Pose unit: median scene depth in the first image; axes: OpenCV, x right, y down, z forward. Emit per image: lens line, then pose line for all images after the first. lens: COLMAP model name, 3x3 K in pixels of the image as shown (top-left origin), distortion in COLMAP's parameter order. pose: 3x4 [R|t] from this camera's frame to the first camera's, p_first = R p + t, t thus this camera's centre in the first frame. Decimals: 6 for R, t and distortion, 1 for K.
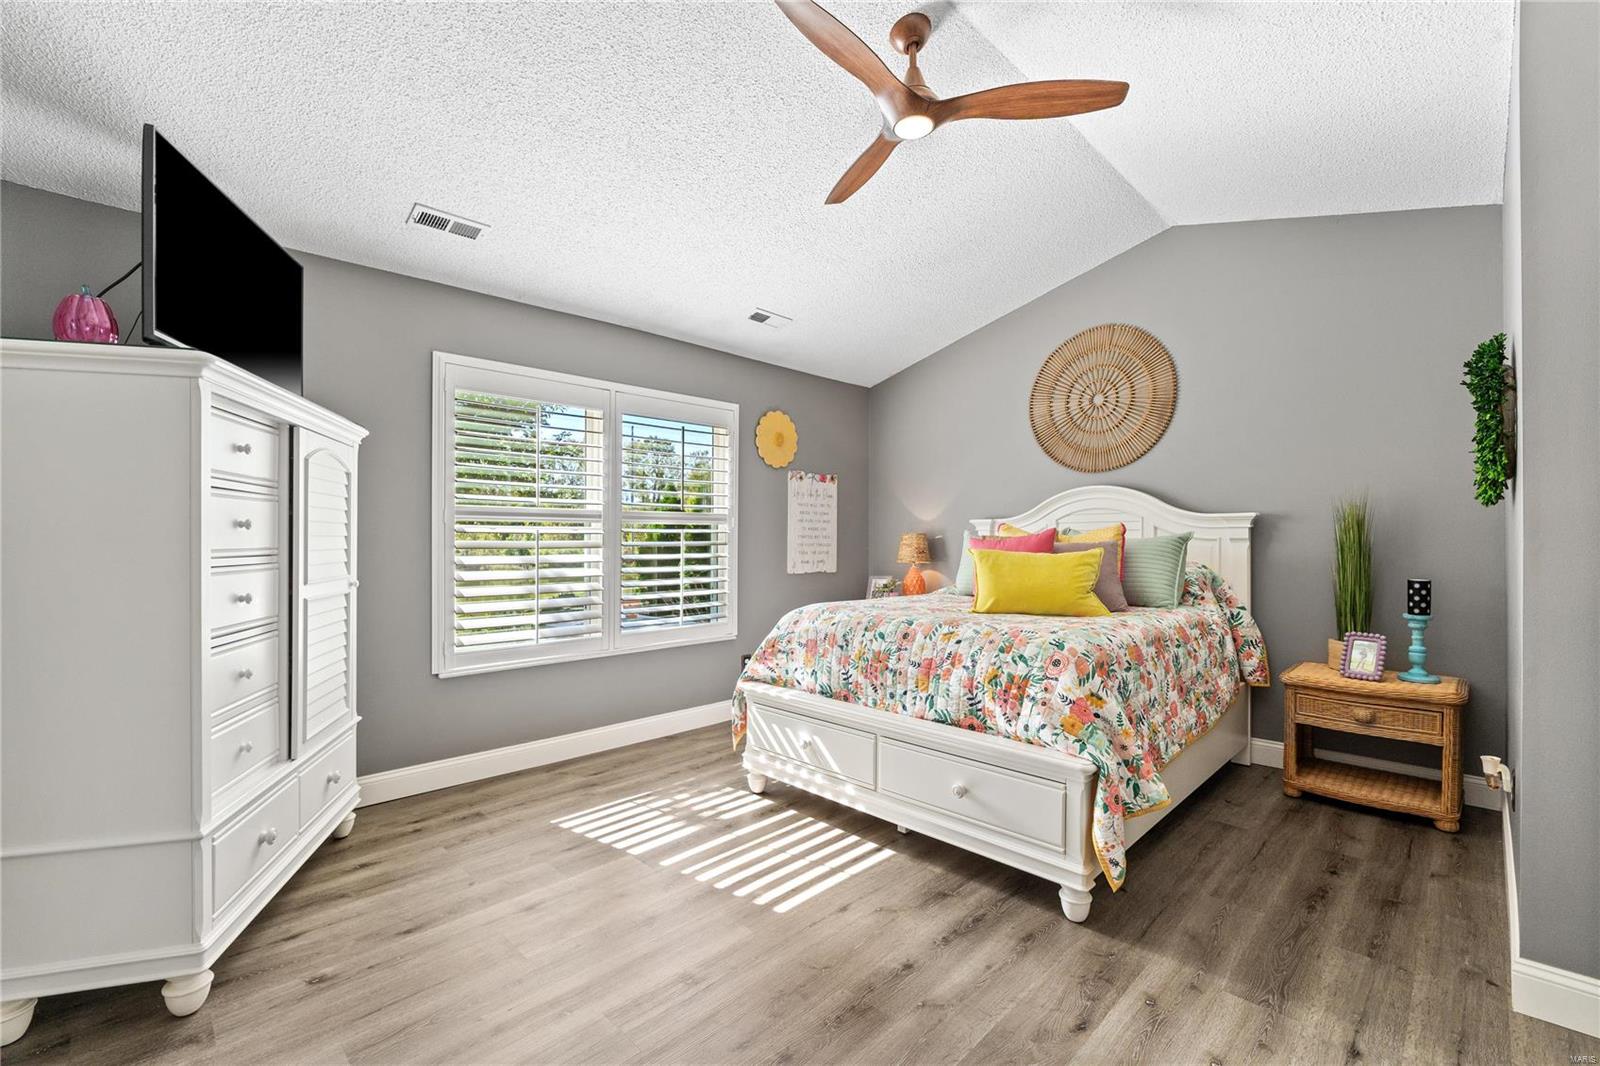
lens RADIAL K [[687.5, 0, 802.0], [0, 687.5, 537.2], [0, 0, 1]] dist [-0.004396, -0.000096]
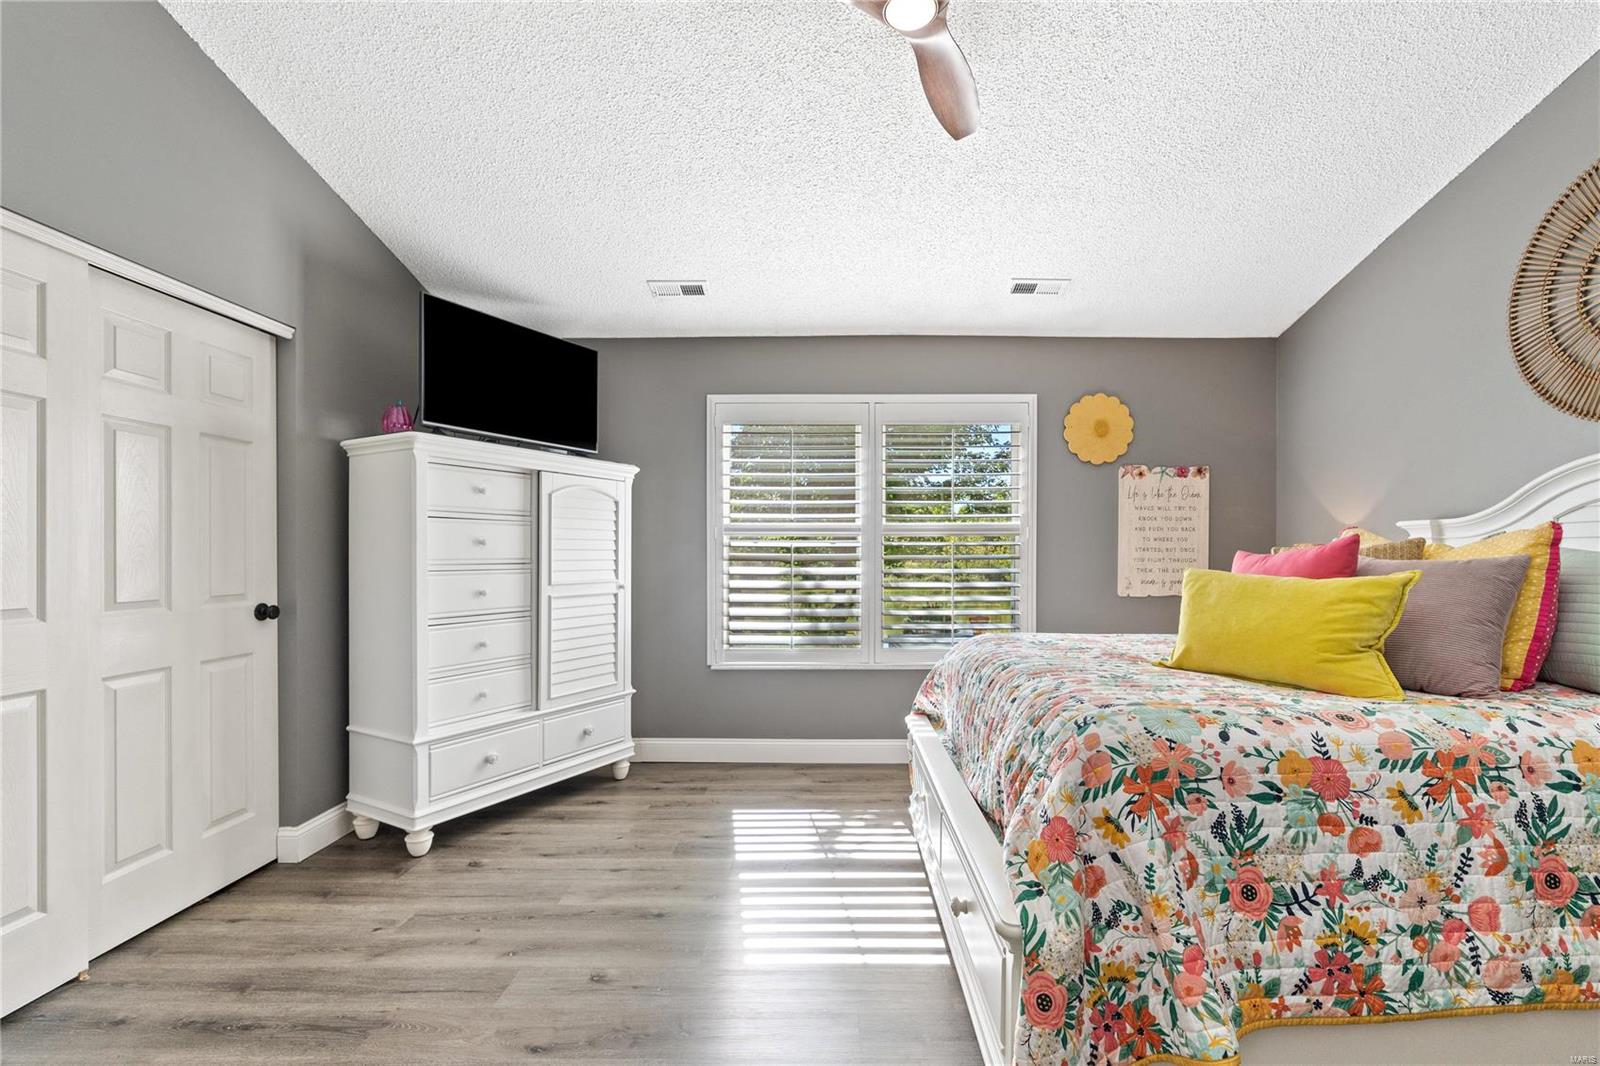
lens RADIAL K [[693.8, 0, 804.5], [0, 693.8, 553.1], [0, 0, 1]] dist [-0.001885, -0.000048]
pose [[0.705816, 0.002142, -0.708392, 0.506868], [0.001597, 0.999988, 0.004615, -0.001236], [0.708394, -0.004388, 0.705804, 0.306683]]
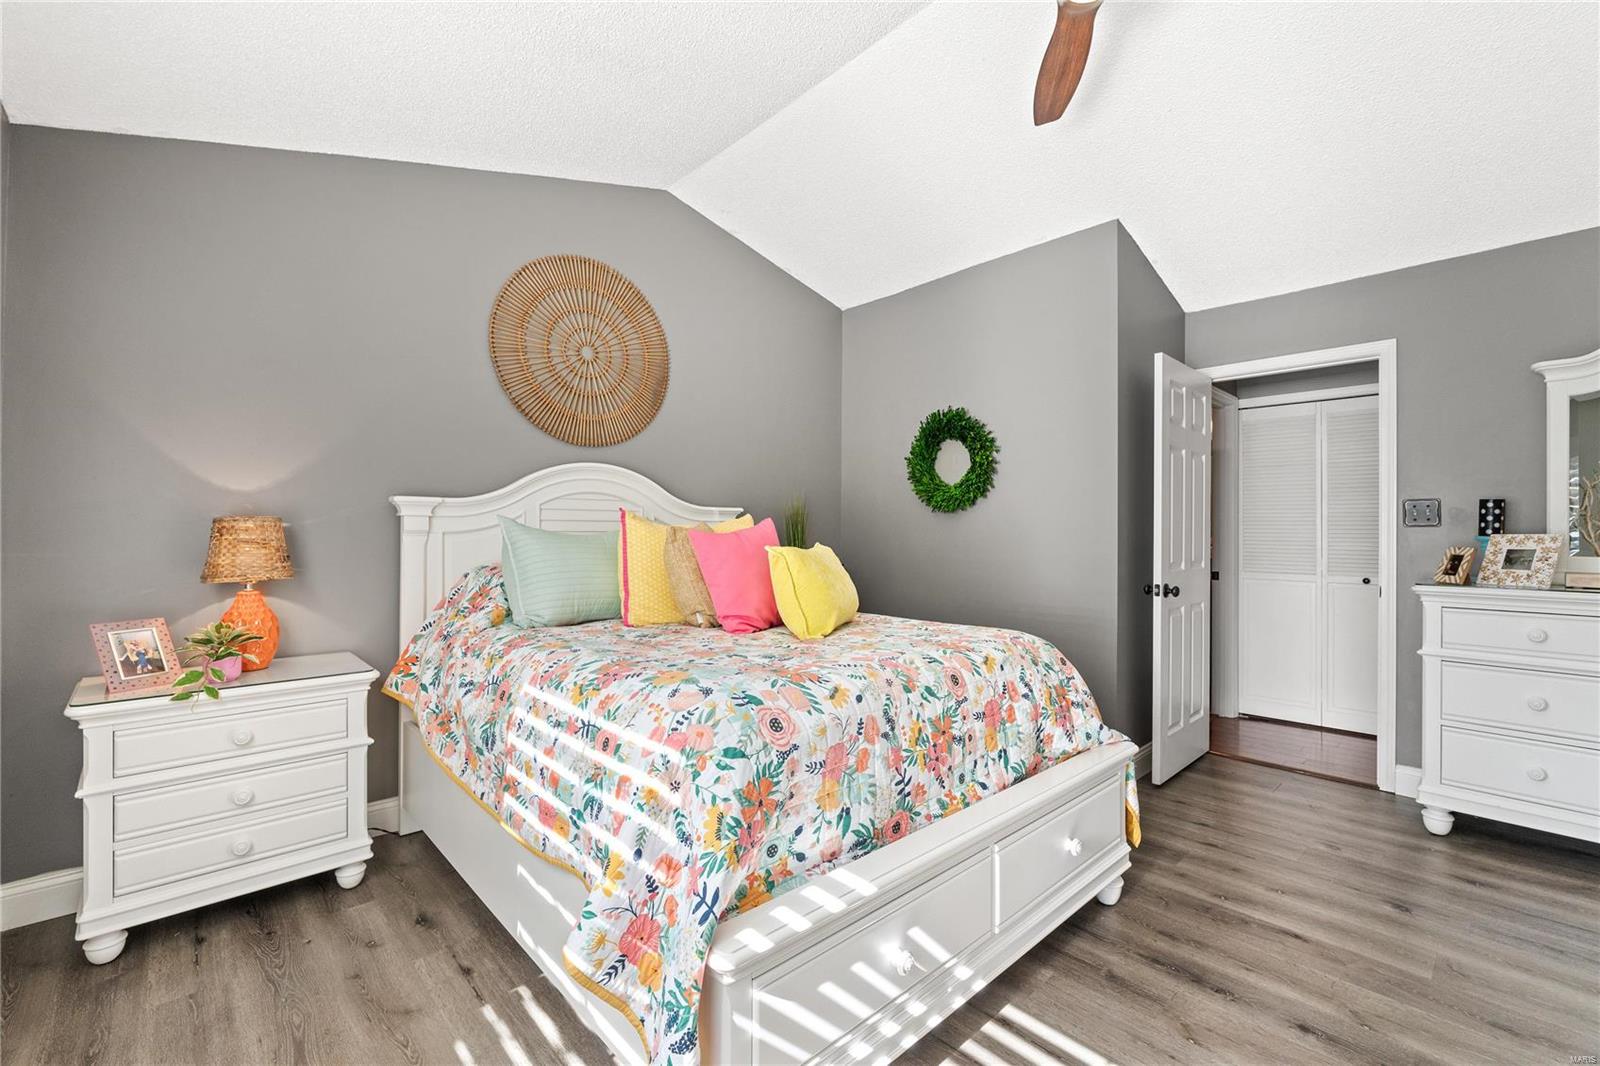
lens RADIAL K [[687.5, 0, 802.0], [0, 687.5, 537.2], [0, 0, 1]] dist [-0.004396, -0.000096]
pose [[0.026244, -0.005964, 0.999638, -0.473672], [-0.007212, 0.999955, 0.006155, 0.005382], [-0.999630, -0.007371, 0.026200, 1.065434]]
